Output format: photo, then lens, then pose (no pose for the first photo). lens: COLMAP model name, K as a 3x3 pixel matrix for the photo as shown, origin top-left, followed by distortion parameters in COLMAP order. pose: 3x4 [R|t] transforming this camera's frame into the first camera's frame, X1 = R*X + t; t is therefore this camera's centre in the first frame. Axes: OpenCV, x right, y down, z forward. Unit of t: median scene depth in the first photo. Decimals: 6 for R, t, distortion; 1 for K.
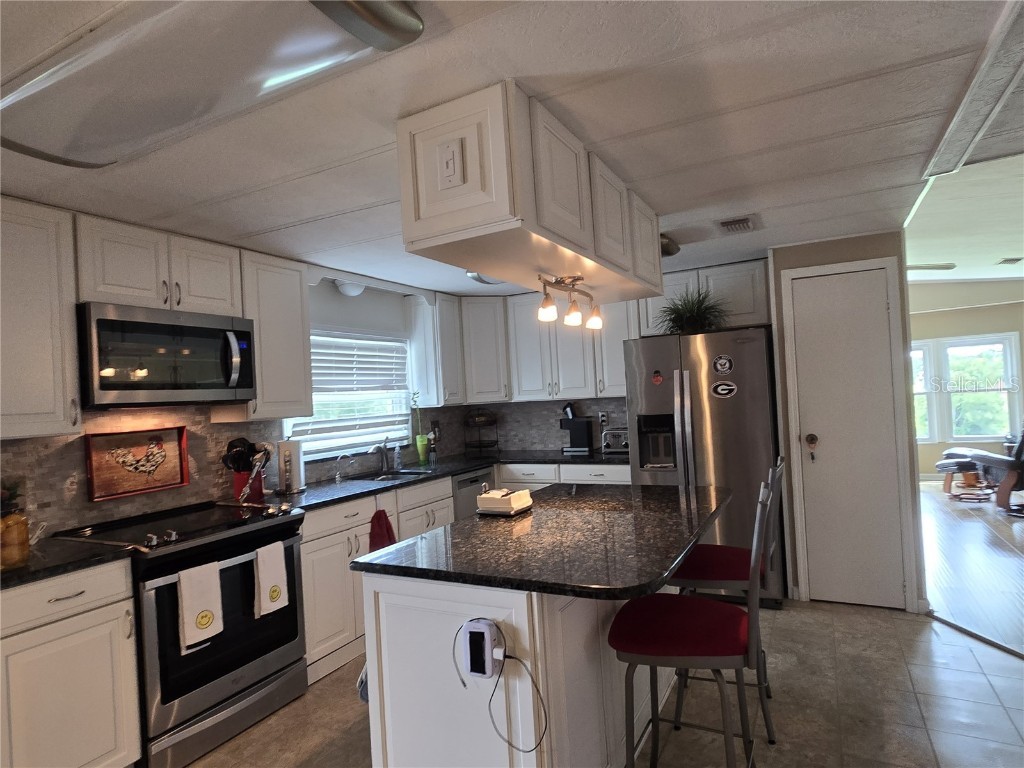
lens RADIAL K [[577.1, 0, 513.5], [0, 577.1, 382.0], [0, 0, 1]] dist [-0.000444, 0.002762]
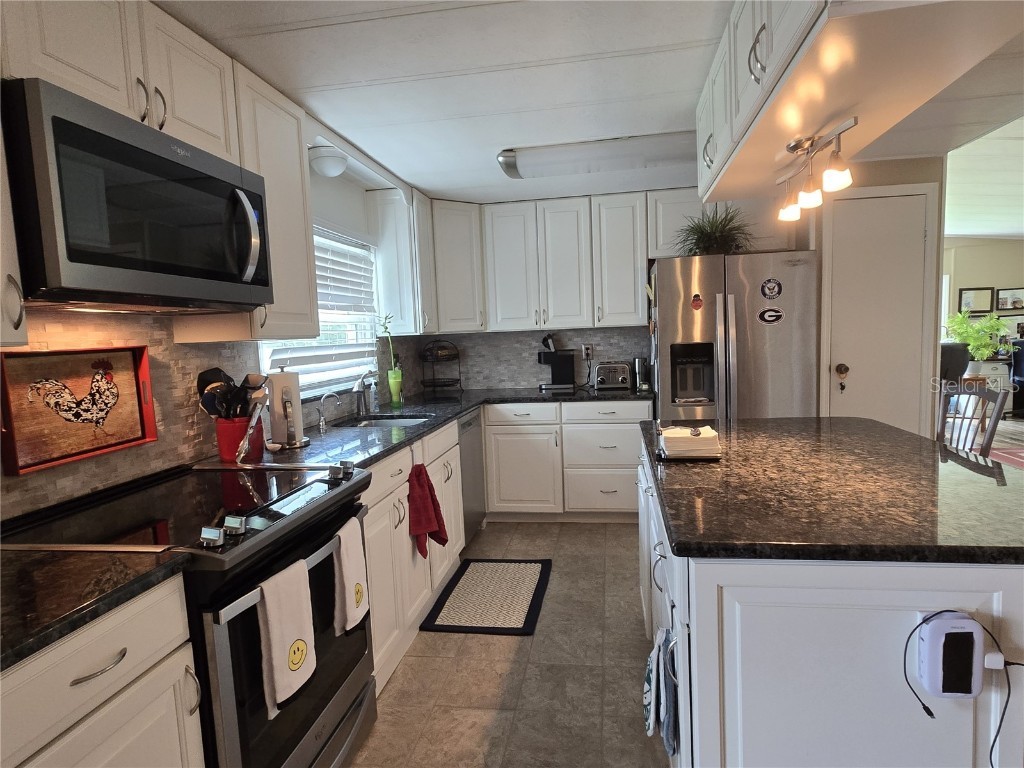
lens RADIAL K [[577.1, 0, 510.2], [0, 577.1, 384.8], [0, 0, 1]] dist [-0.000444, 0.002762]
pose [[0.950695, -0.012318, 0.309883, -0.351638], [-0.017439, 0.995506, 0.093074, 0.048502], [-0.309637, -0.093889, 0.946208, 0.267944]]
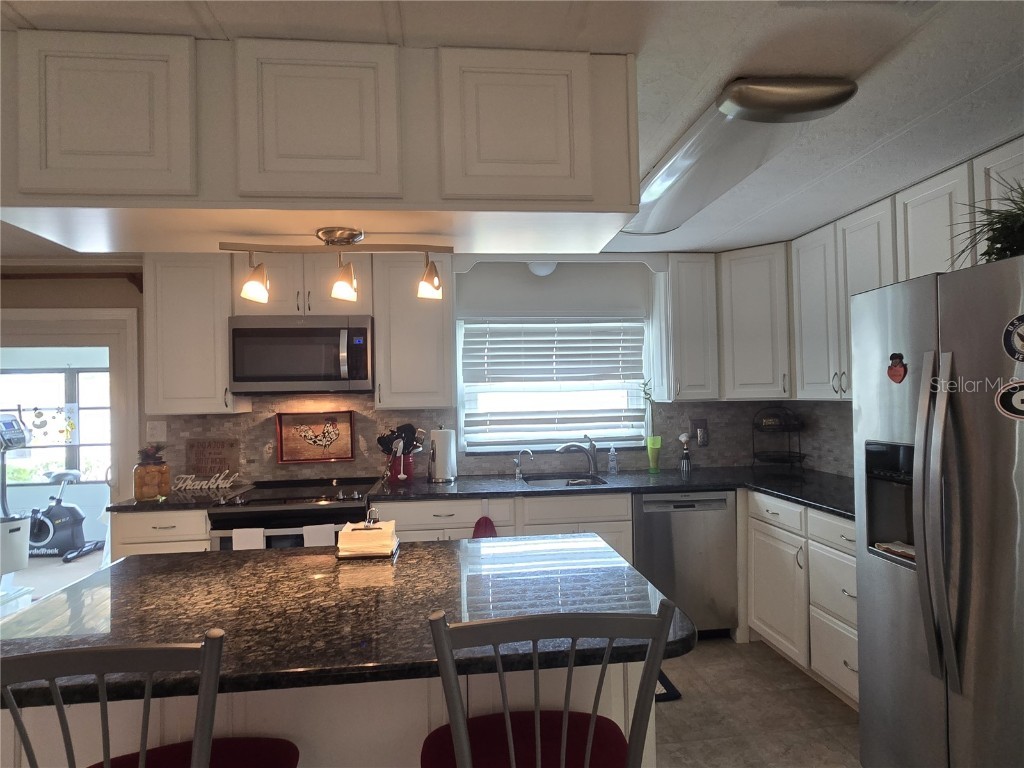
lens RADIAL K [[577.1, 0, 520.3], [0, 577.1, 385.3], [0, 0, 1]] dist [-0.000444, 0.002762]
pose [[0.573703, 0.028300, -0.818574, 0.534343], [0.009258, 0.999115, 0.041030, -0.018705], [0.819011, -0.031117, 0.572933, 0.543009]]
